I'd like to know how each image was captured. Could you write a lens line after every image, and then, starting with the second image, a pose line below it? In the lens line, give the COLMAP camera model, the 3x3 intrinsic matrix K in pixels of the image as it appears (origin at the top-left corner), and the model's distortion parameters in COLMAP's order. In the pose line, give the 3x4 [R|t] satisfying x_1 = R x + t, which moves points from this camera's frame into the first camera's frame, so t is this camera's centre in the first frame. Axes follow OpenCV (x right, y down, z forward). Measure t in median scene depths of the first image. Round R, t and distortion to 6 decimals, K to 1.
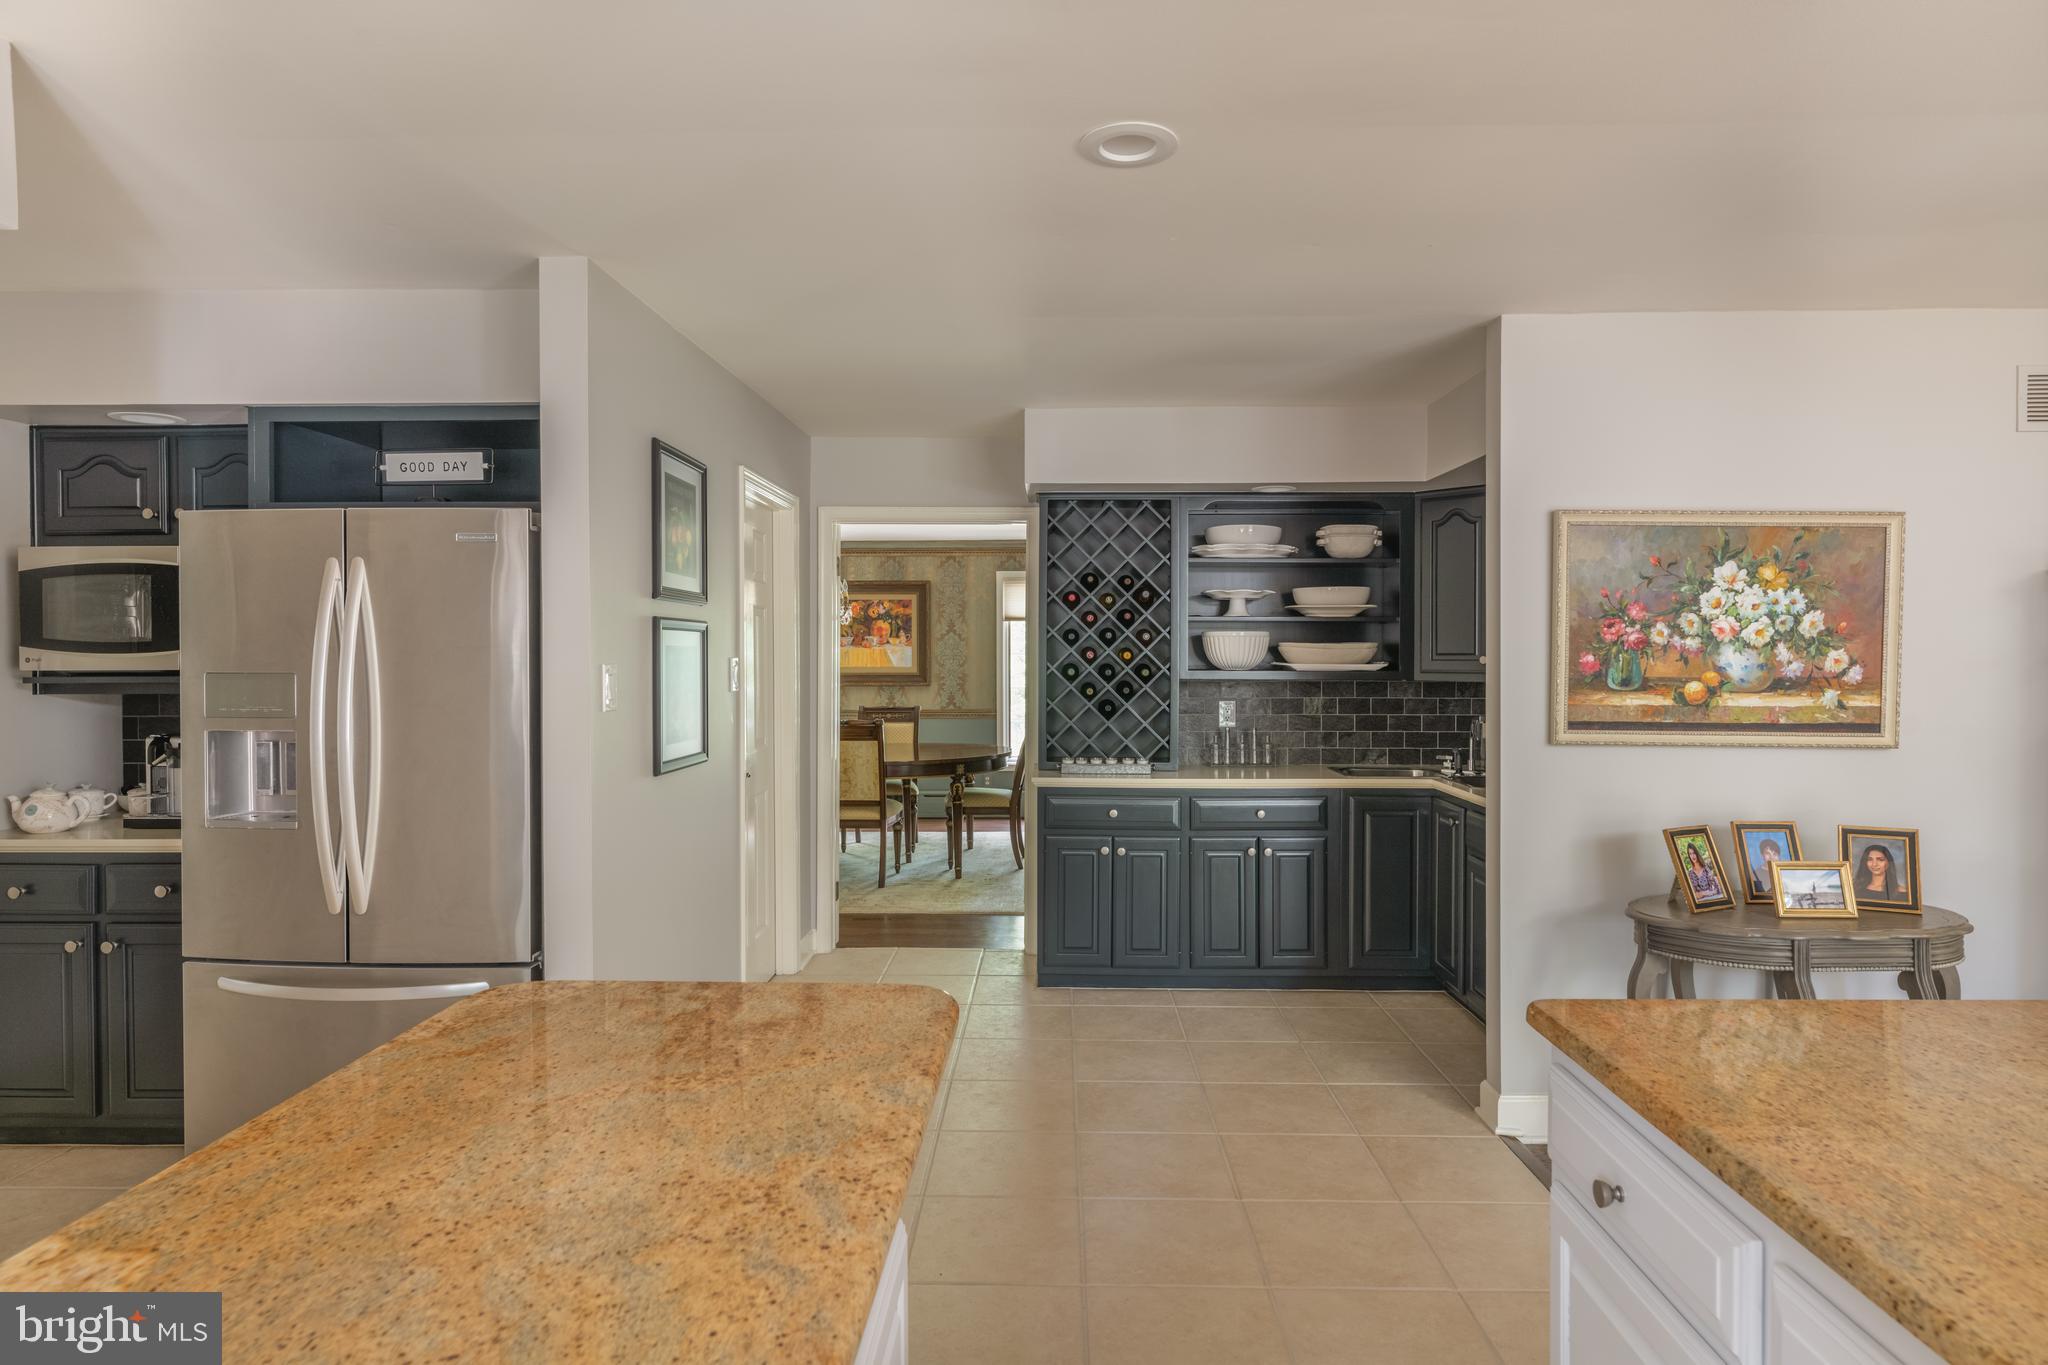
lens RADIAL K [[1188.0, 0, 1028.1], [0, 1188.0, 678.9], [0, 0, 1]] dist [-0.002498, -0.001063]
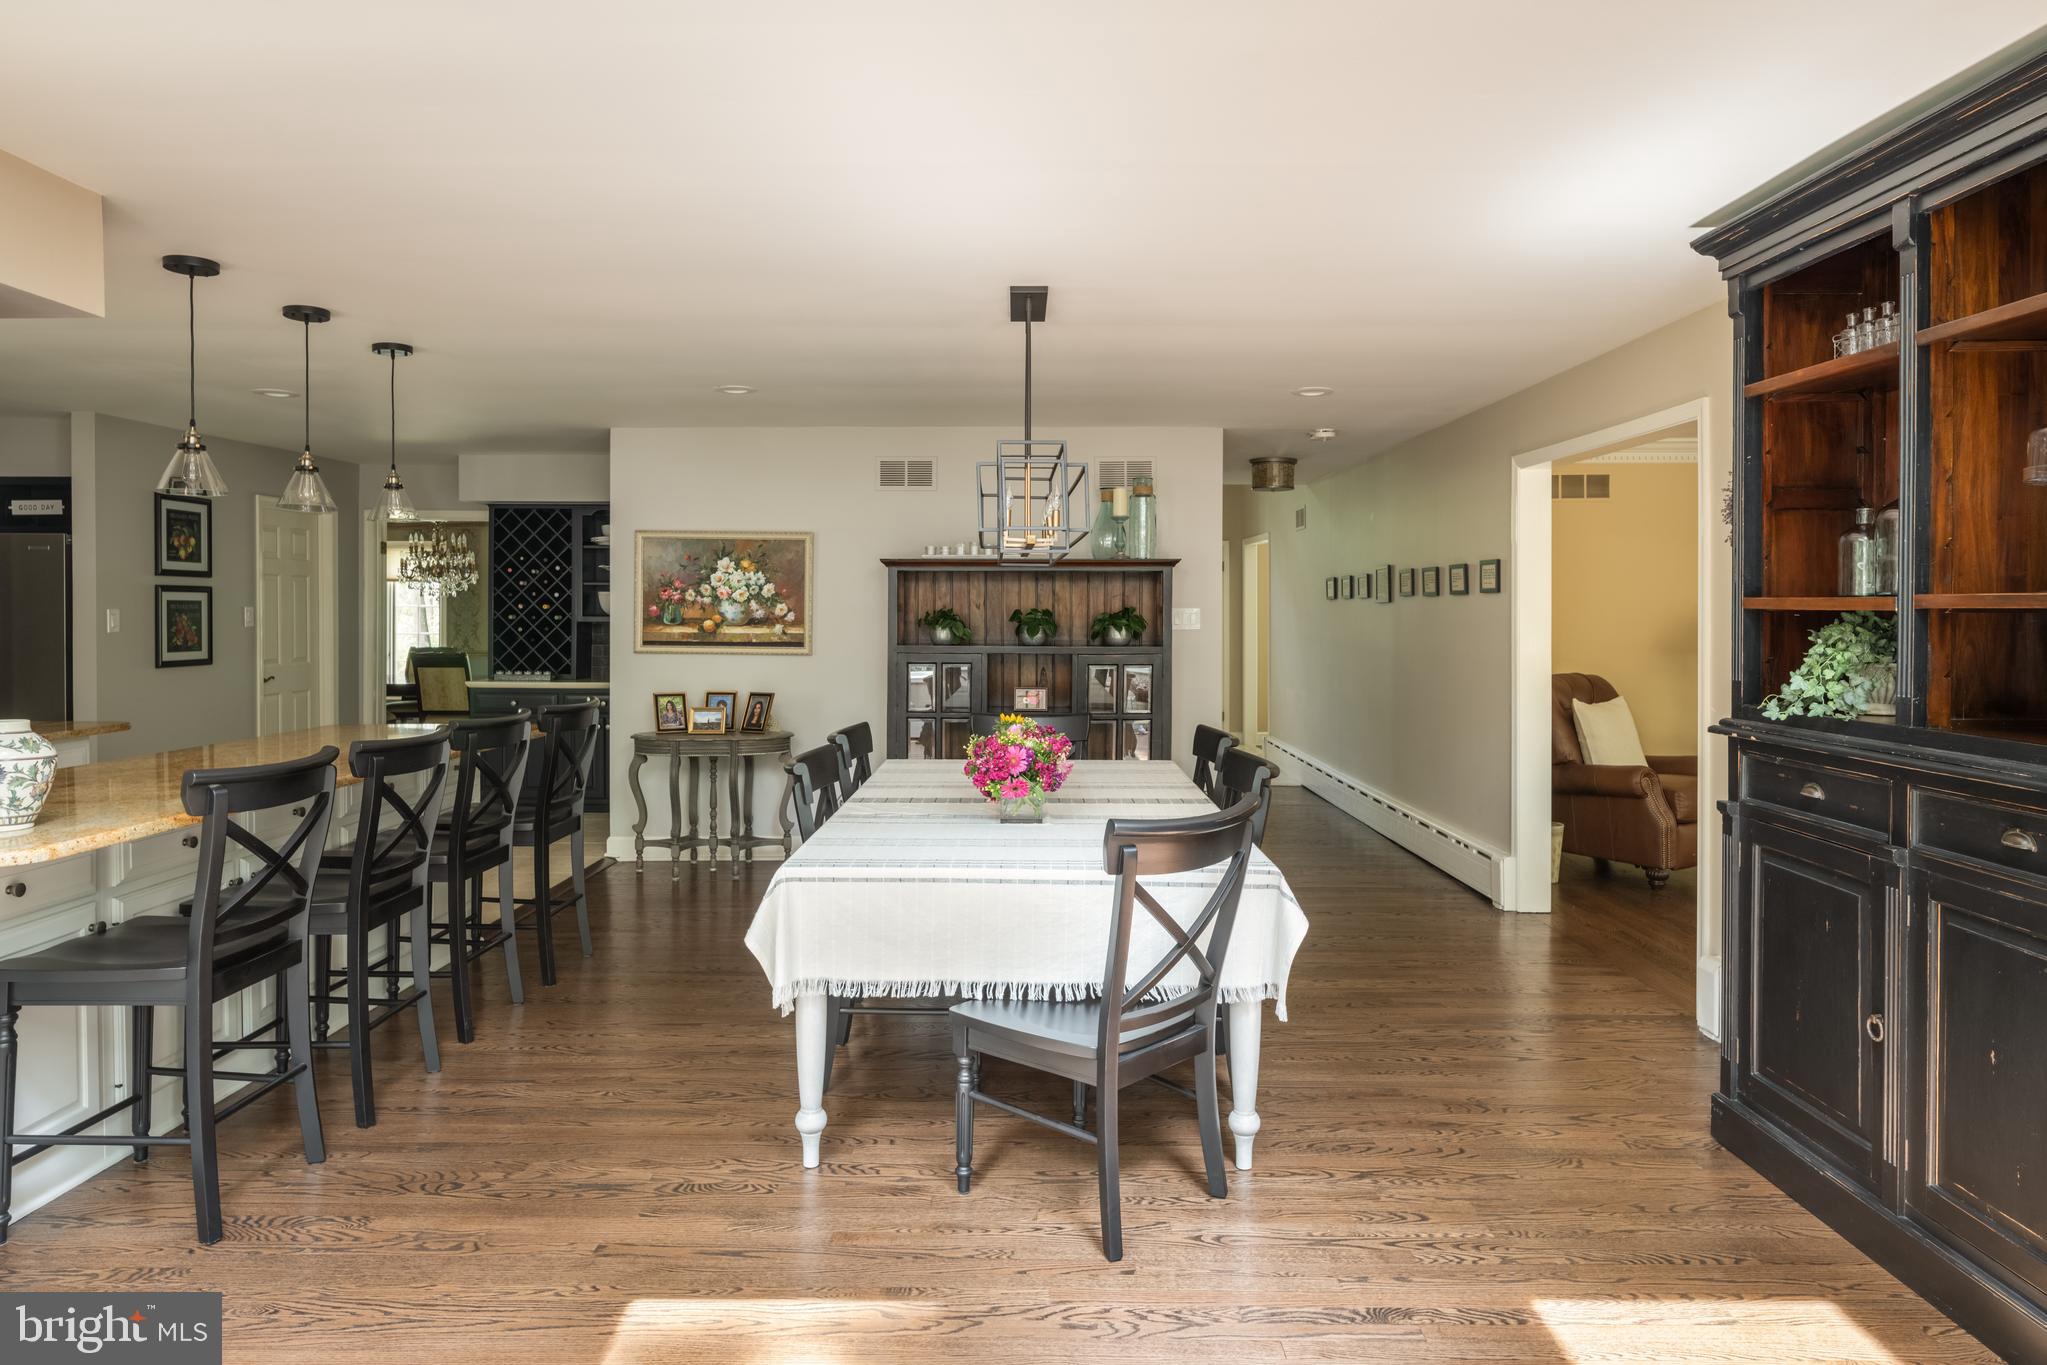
lens RADIAL K [[1187.4, 0, 1001.1], [0, 1187.4, 617.7], [0, 0, 1]] dist [-0.002498, -0.001063]
pose [[0.999720, 0.002059, 0.023581, 0.990968], [-0.001761, 0.999918, -0.012650, 0.021763], [-0.023605, 0.012605, 0.999642, -0.932037]]
